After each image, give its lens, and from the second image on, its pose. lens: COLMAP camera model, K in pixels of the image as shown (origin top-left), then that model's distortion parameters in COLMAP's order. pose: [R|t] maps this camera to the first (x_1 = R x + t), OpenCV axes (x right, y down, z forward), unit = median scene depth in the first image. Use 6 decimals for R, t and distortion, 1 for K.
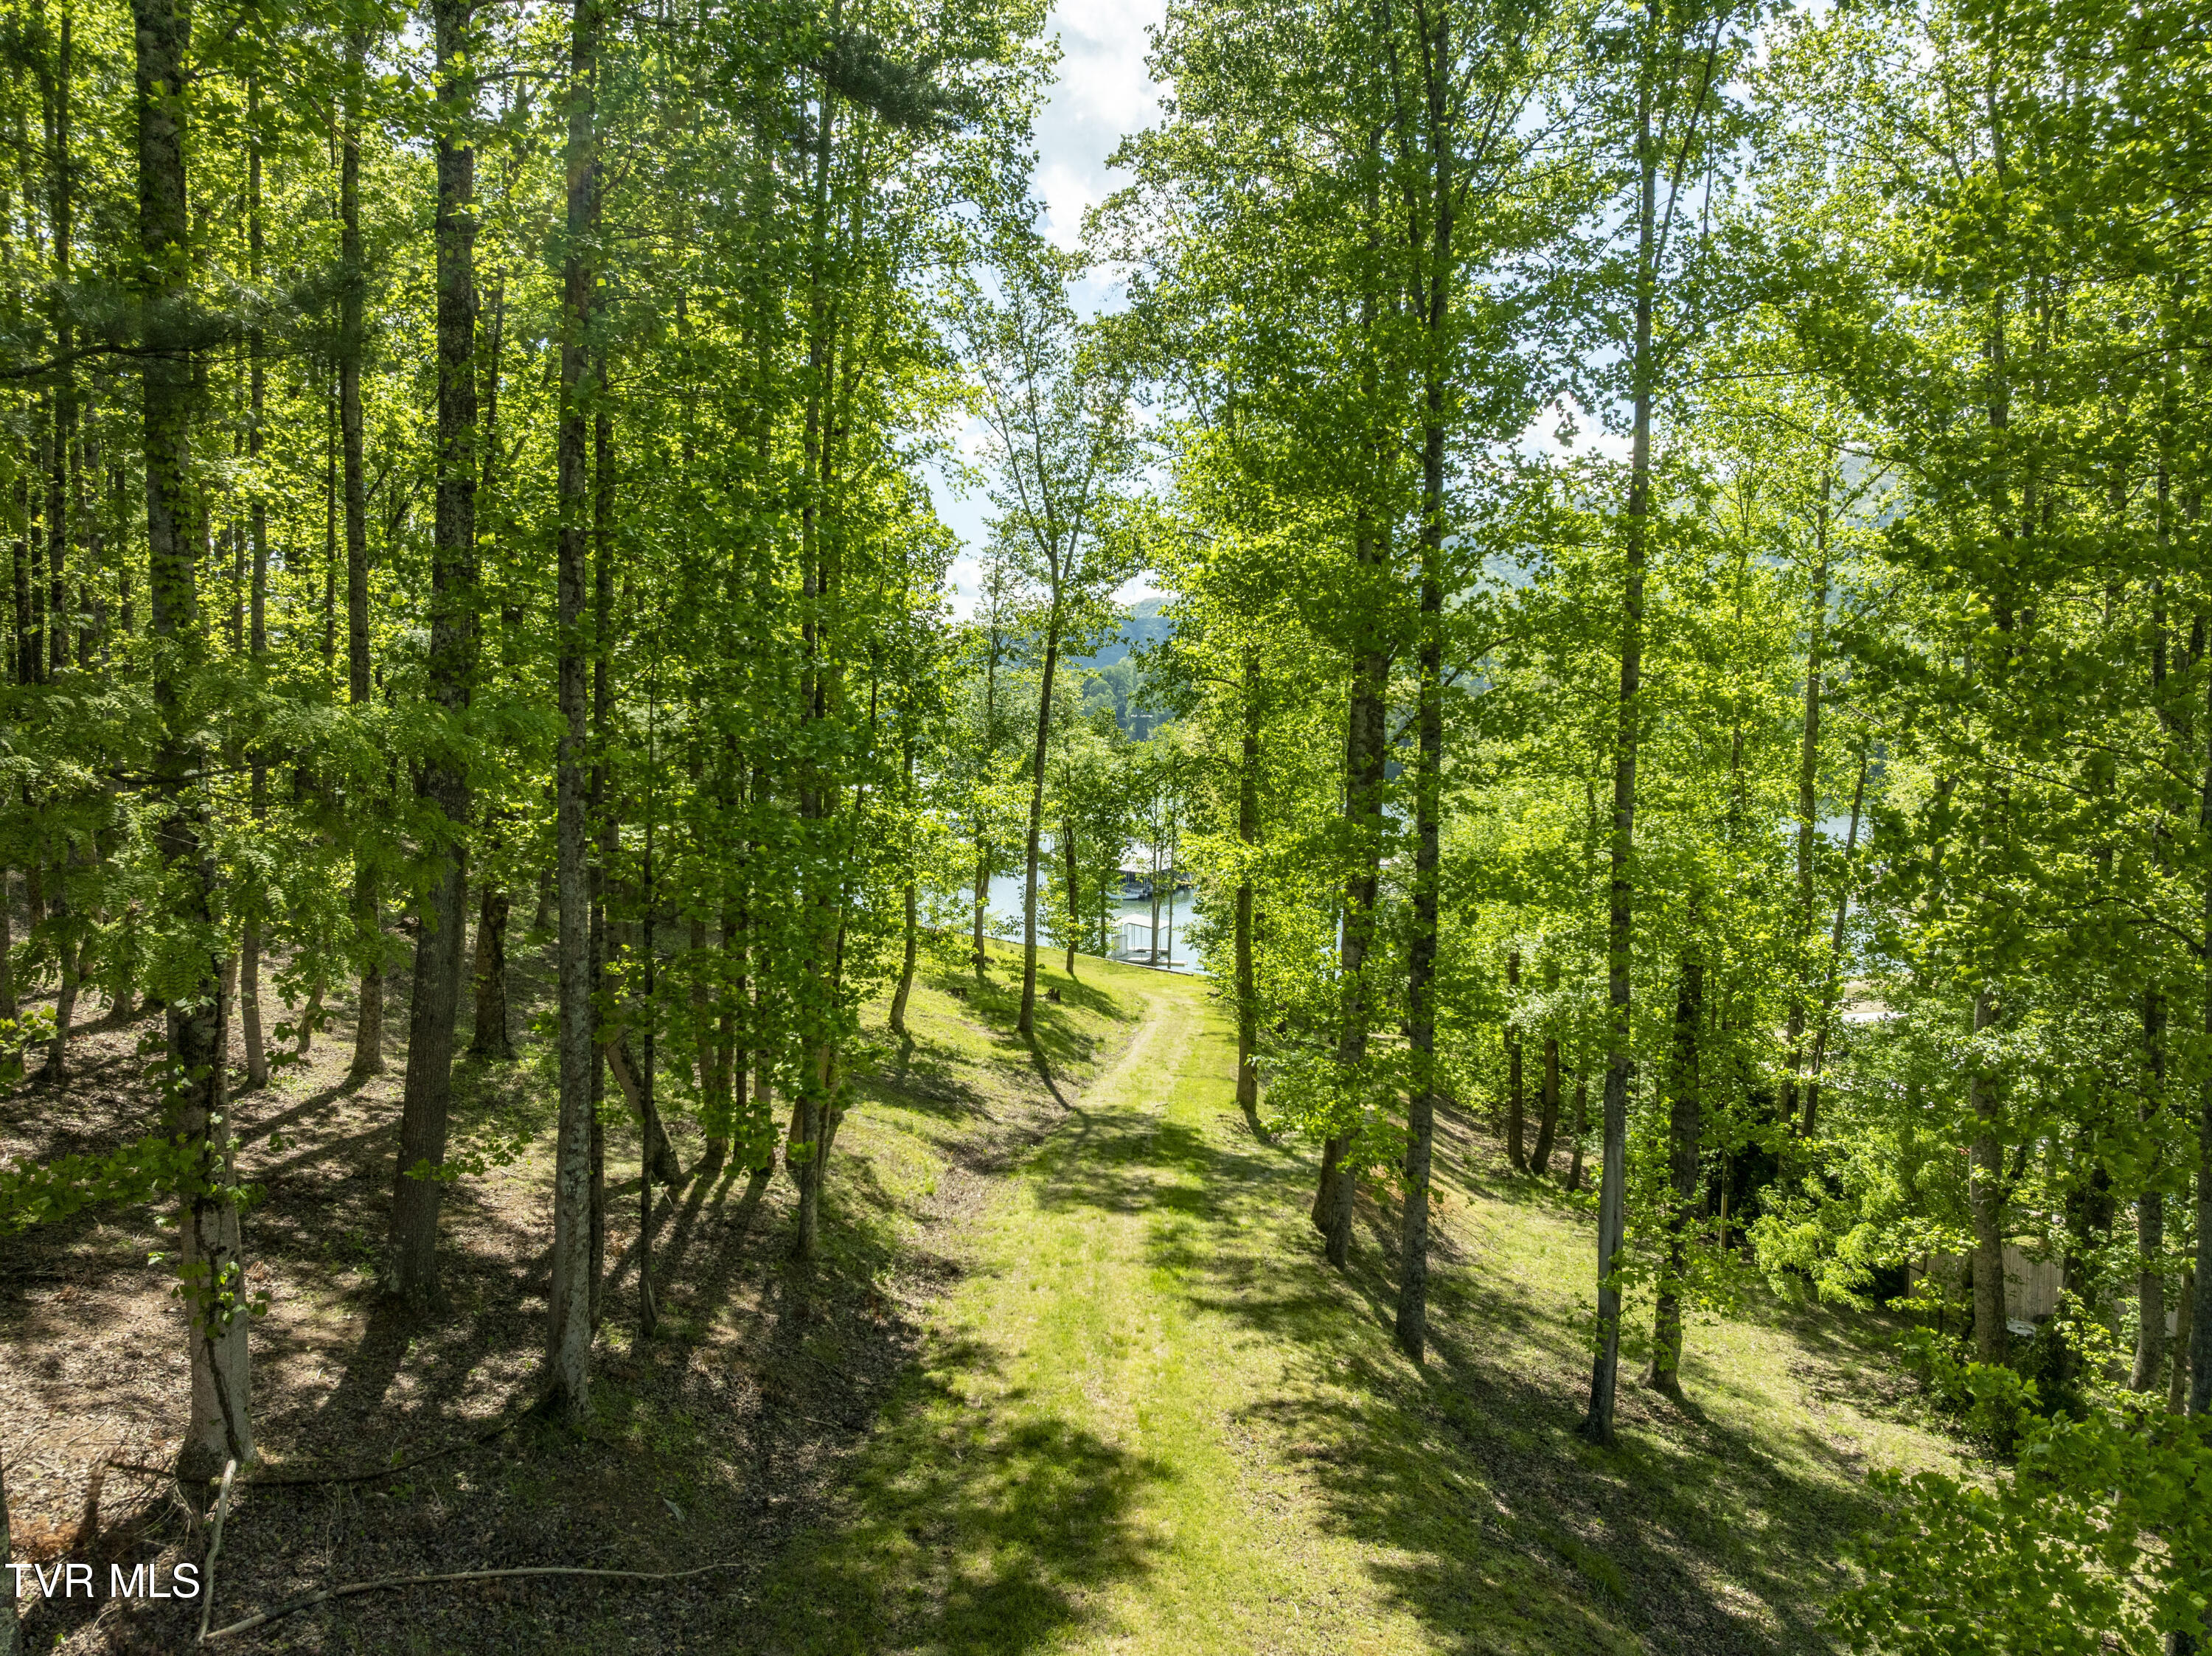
lens RADIAL K [[1563.7, 0, 1106.0], [0, 1563.7, 828.0], [0, 0, 1]] dist [-0.036911, 0.003354]
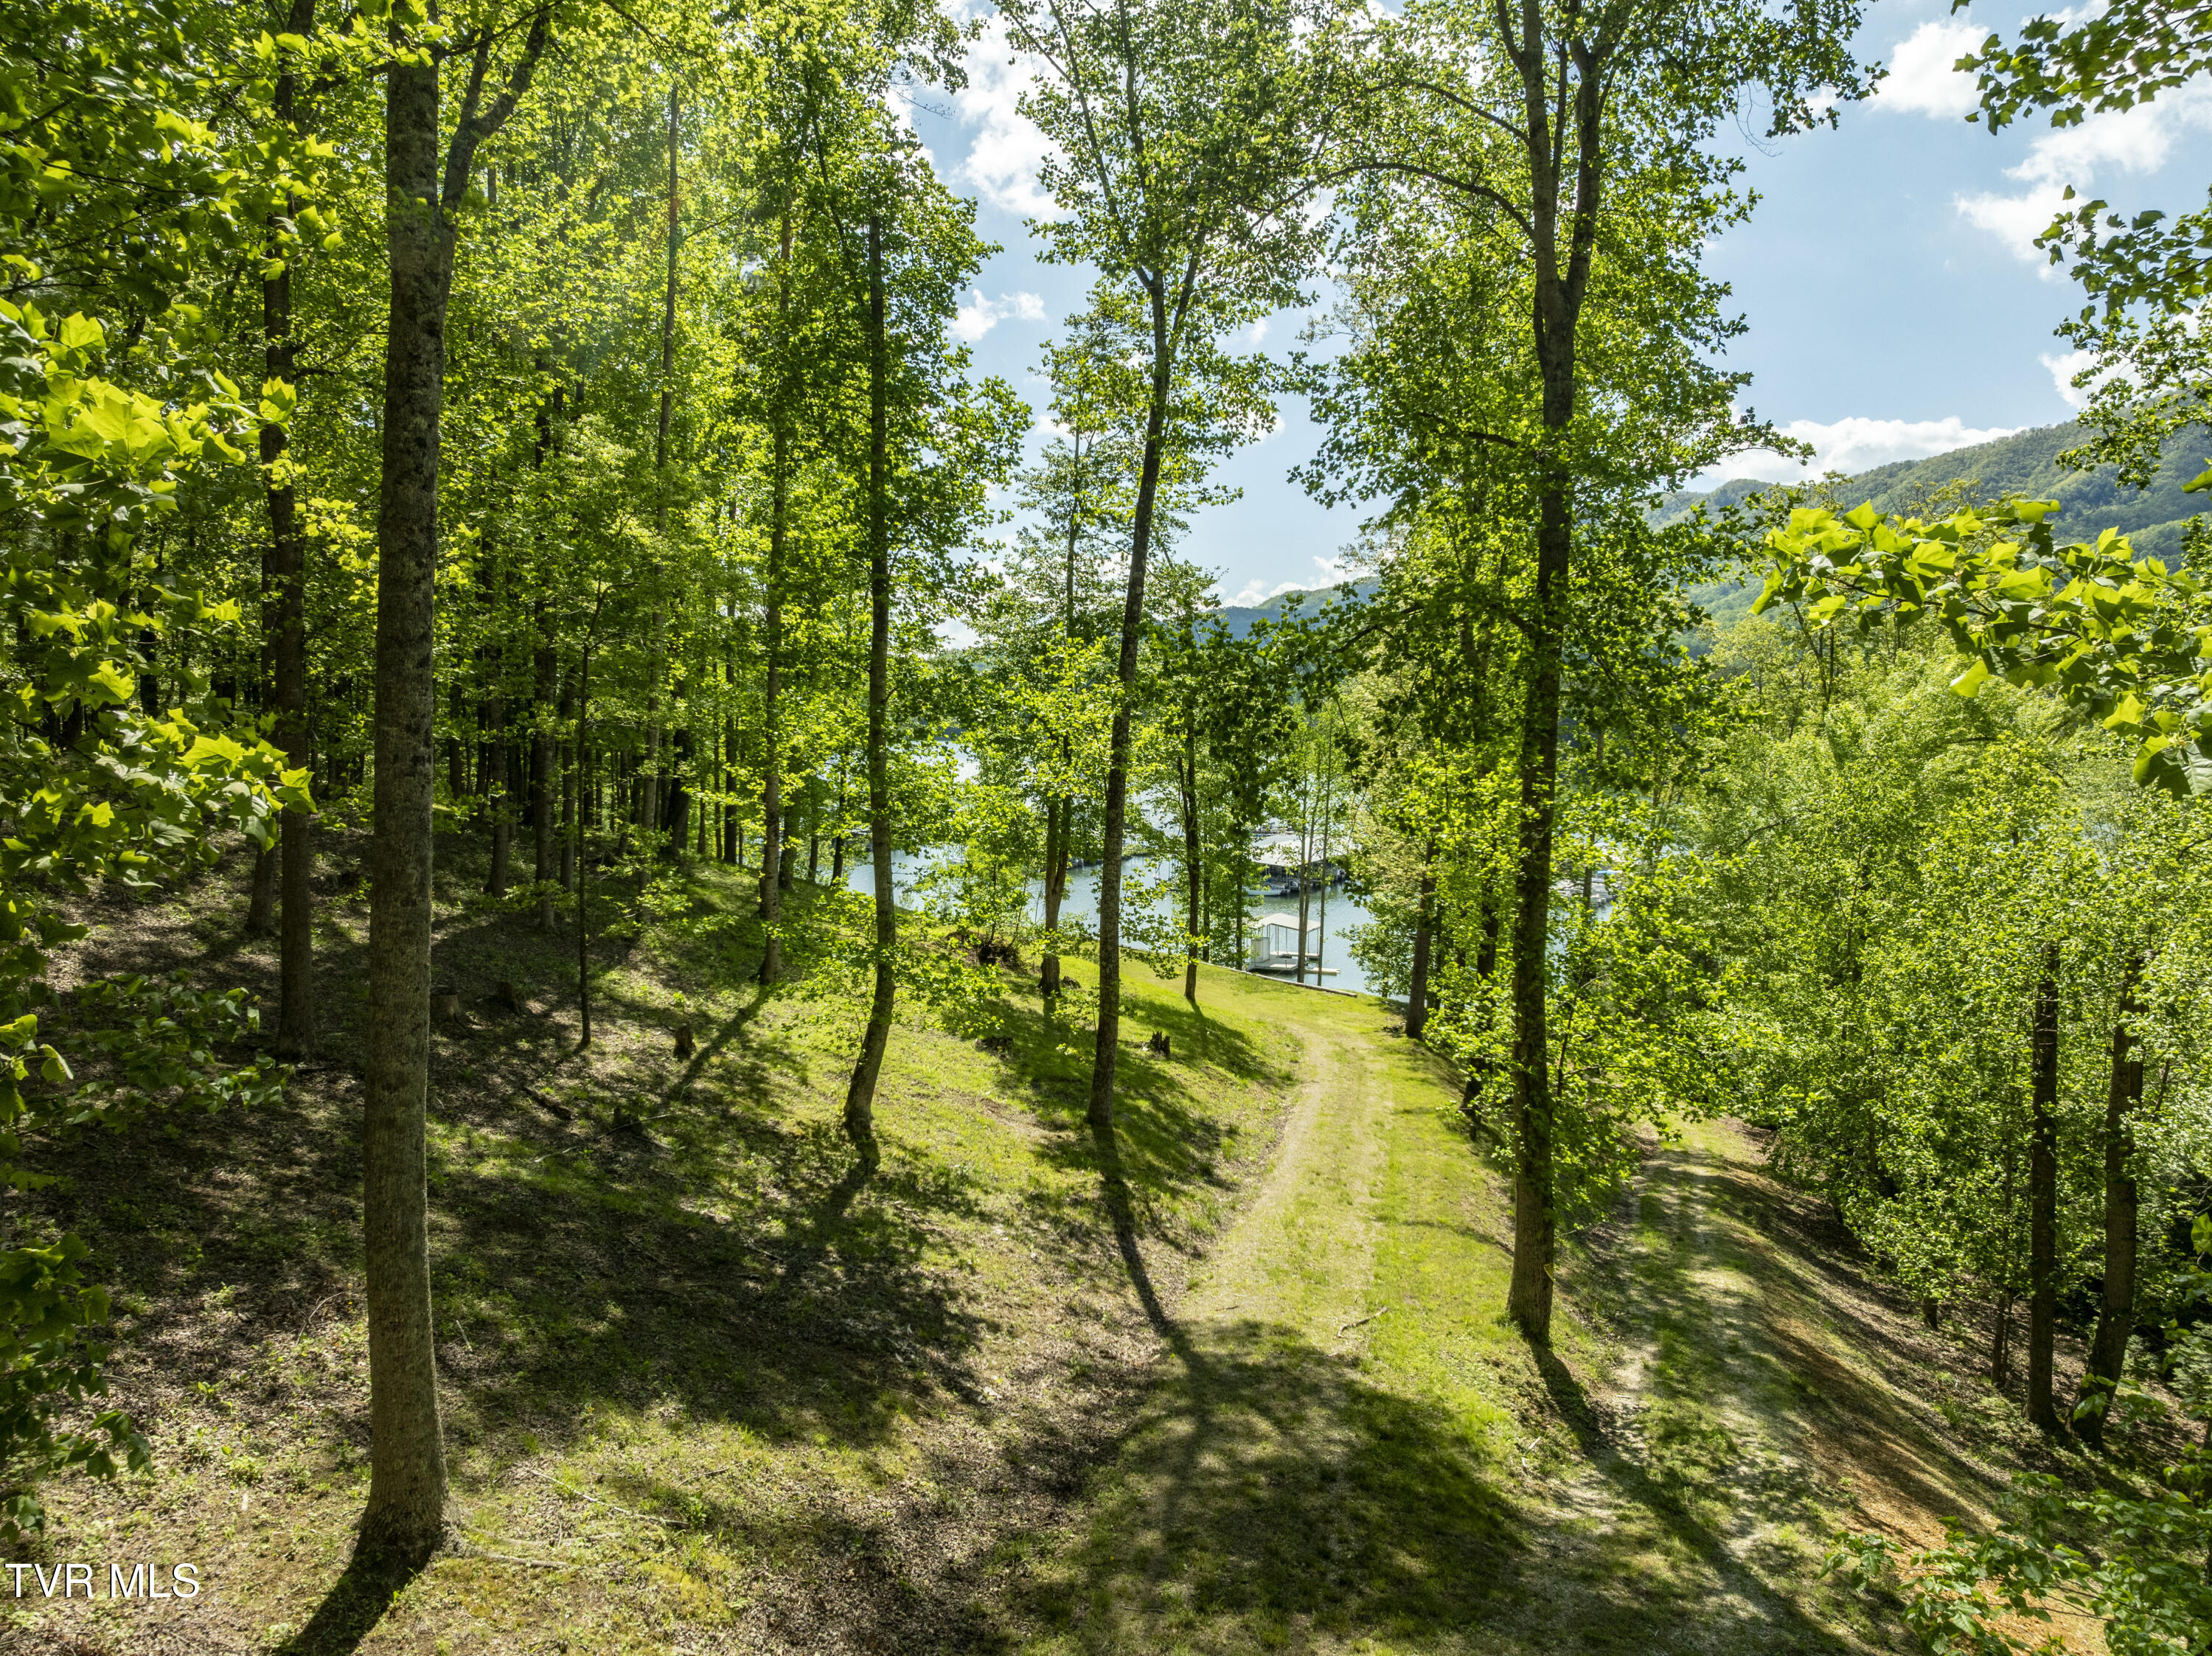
lens RADIAL K [[1542.3, 0, 1133.5], [0, 1542.3, 795.9], [0, 0, 1]] dist [-0.023093, 0.000069]
pose [[0.997396, 0.010186, -0.071391, -0.000440], [-0.011404, 0.999796, -0.016674, 0.018773], [0.071207, 0.017445, 0.997309, 0.432879]]
